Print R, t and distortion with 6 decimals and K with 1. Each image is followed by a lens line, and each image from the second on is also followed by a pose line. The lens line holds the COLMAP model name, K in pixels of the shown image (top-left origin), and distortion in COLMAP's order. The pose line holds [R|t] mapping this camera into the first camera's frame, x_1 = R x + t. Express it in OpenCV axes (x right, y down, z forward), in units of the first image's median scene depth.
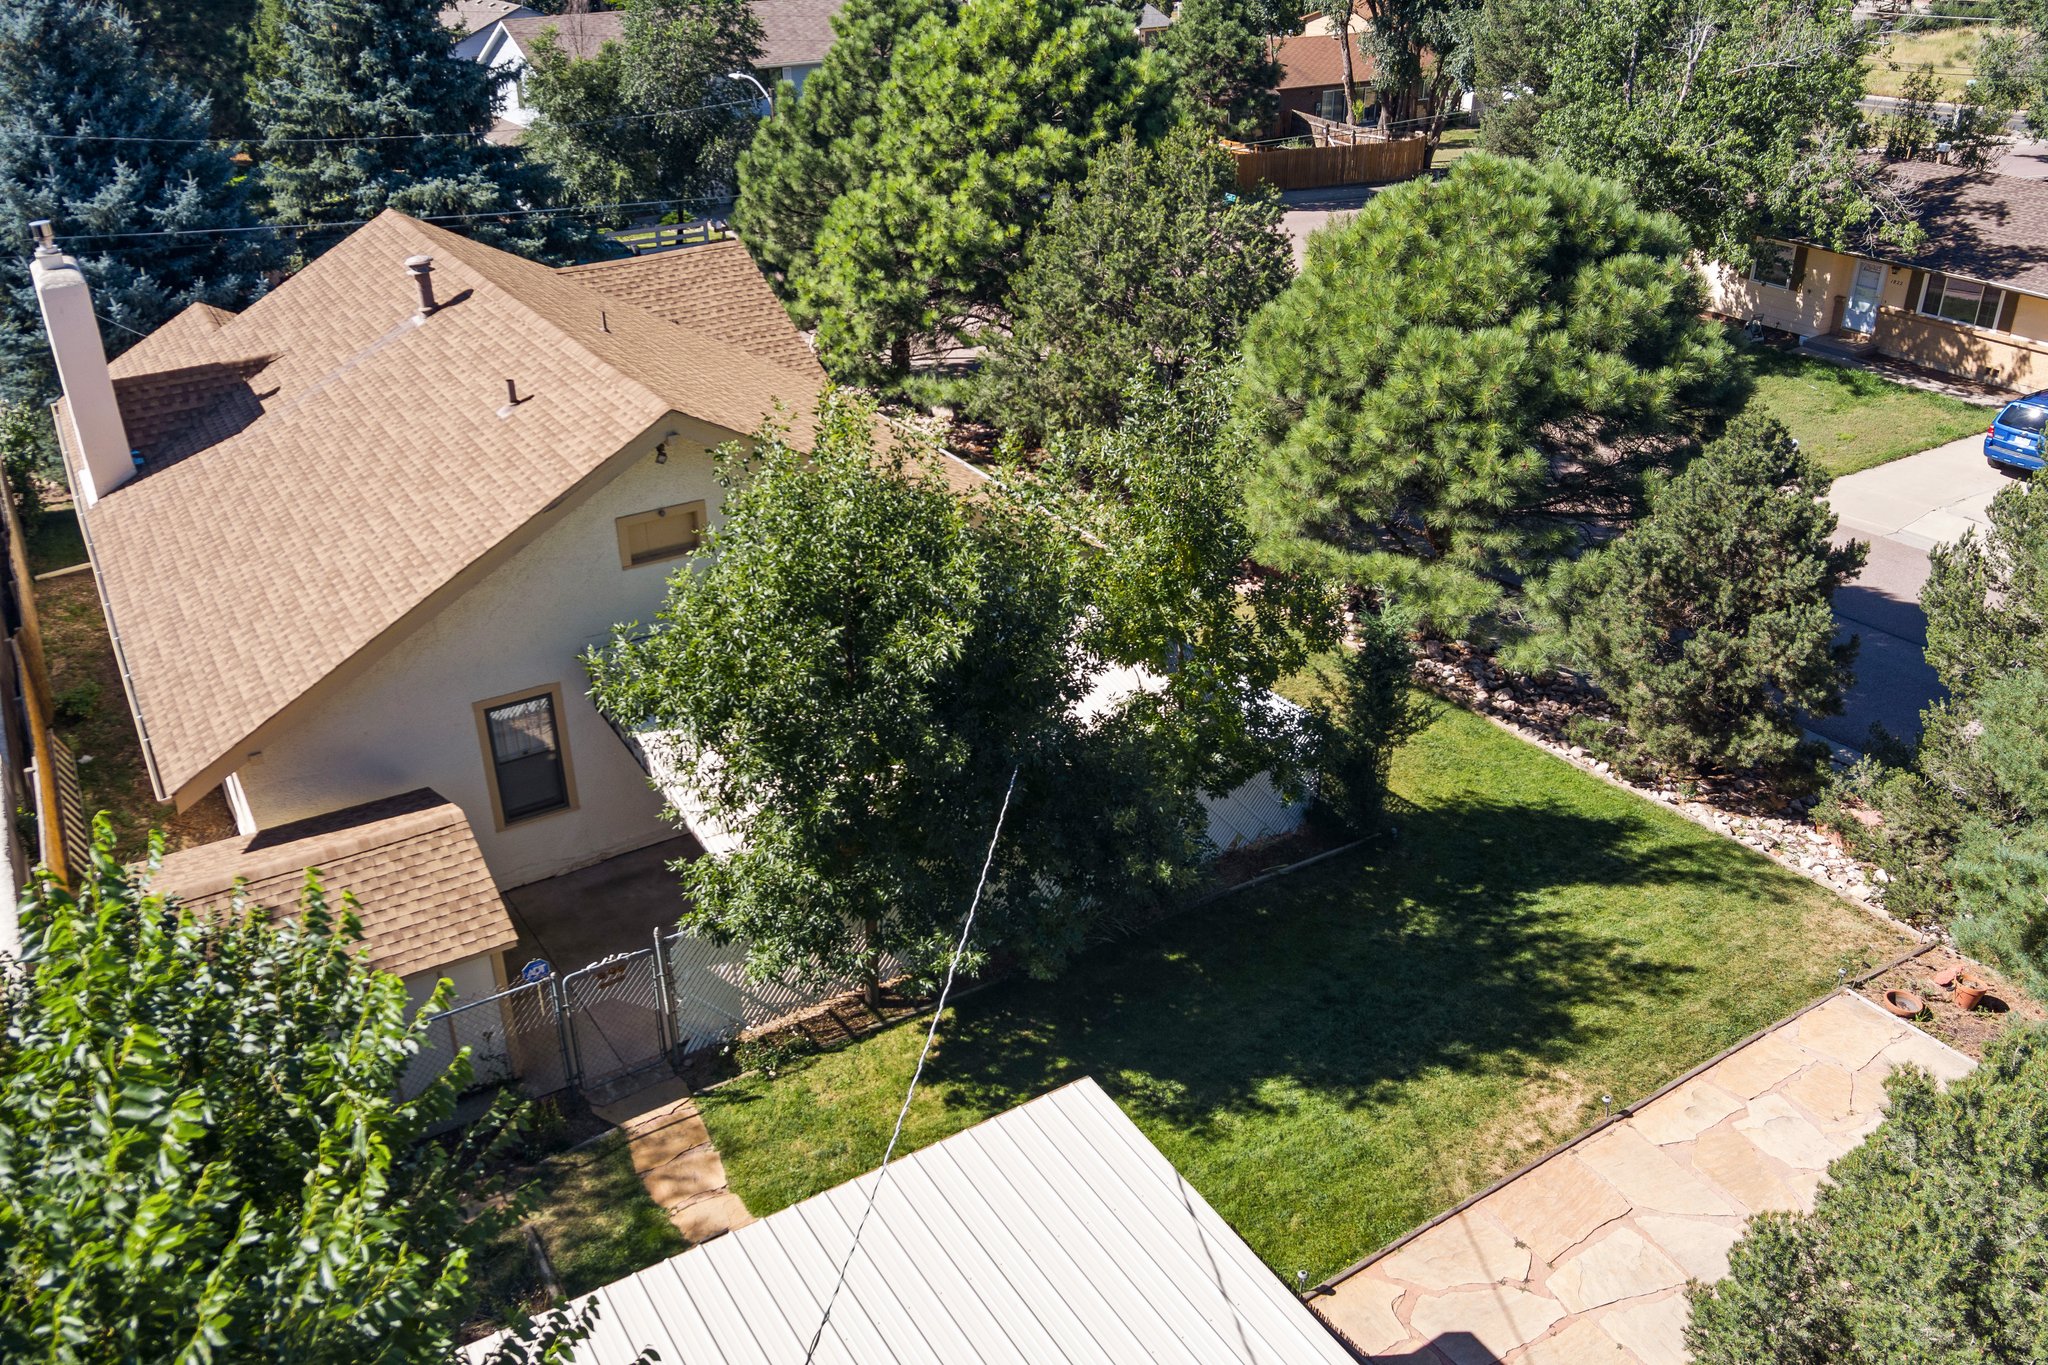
lens RADIAL K [[1593.9, 0, 1024.0], [0, 1593.9, 682.5], [0, 0, 1]] dist [-0.052476, 0.005657]
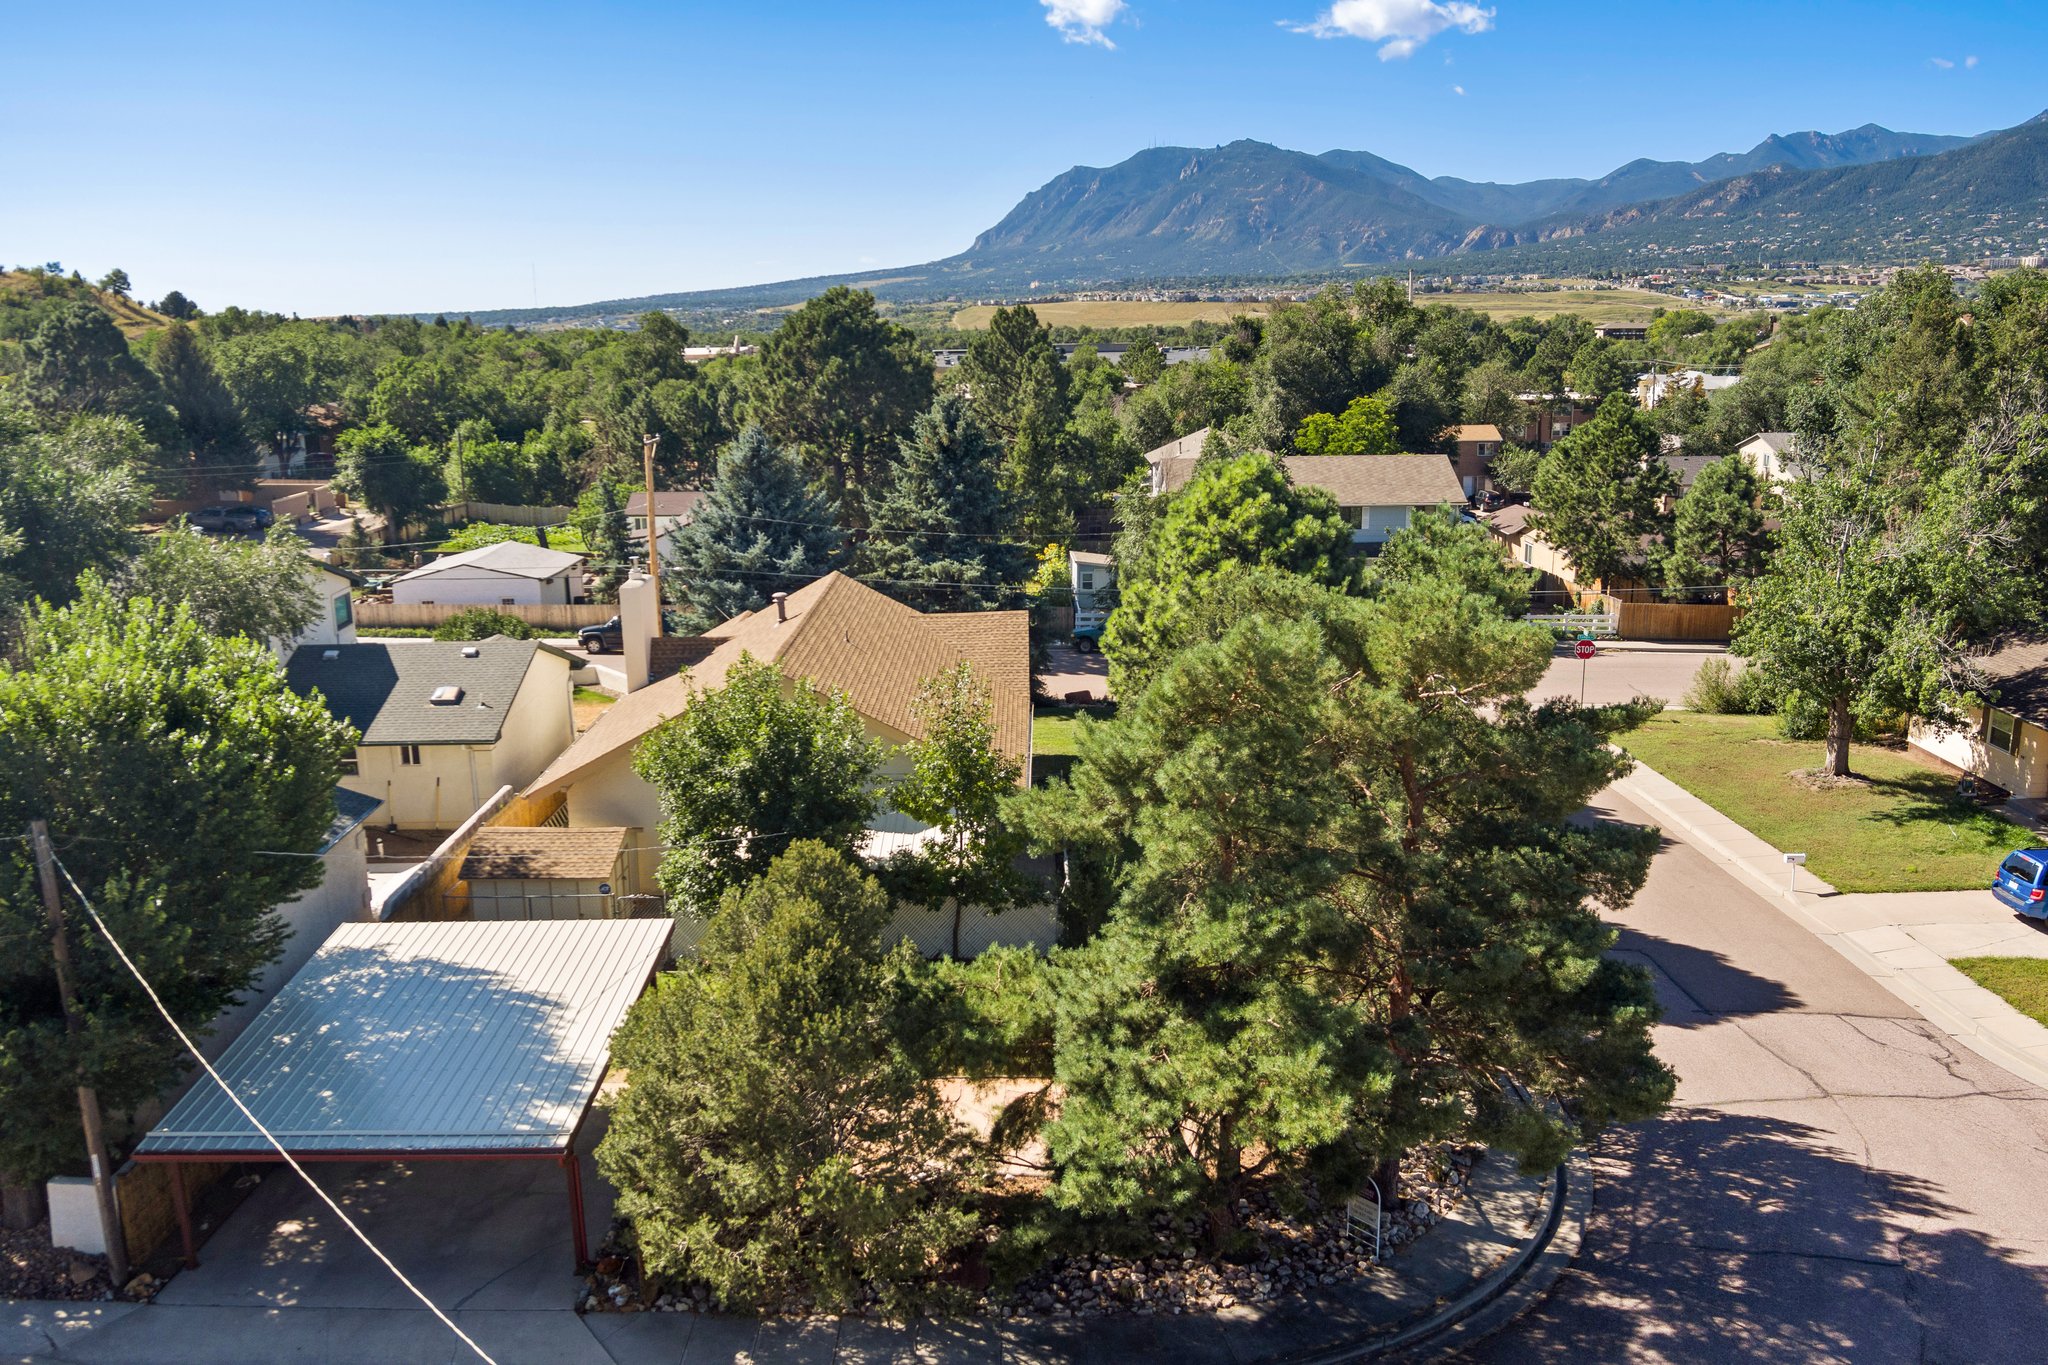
lens RADIAL K [[1593.9, 0, 1024.0], [0, 1593.9, 682.5], [0, 0, 1]] dist [-0.052476, 0.005657]
pose [[0.861151, 0.116327, -0.494861, 0.562192], [-0.234619, 0.954534, -0.183897, 0.082693], [0.450970, 0.274467, 0.849290, -0.327770]]
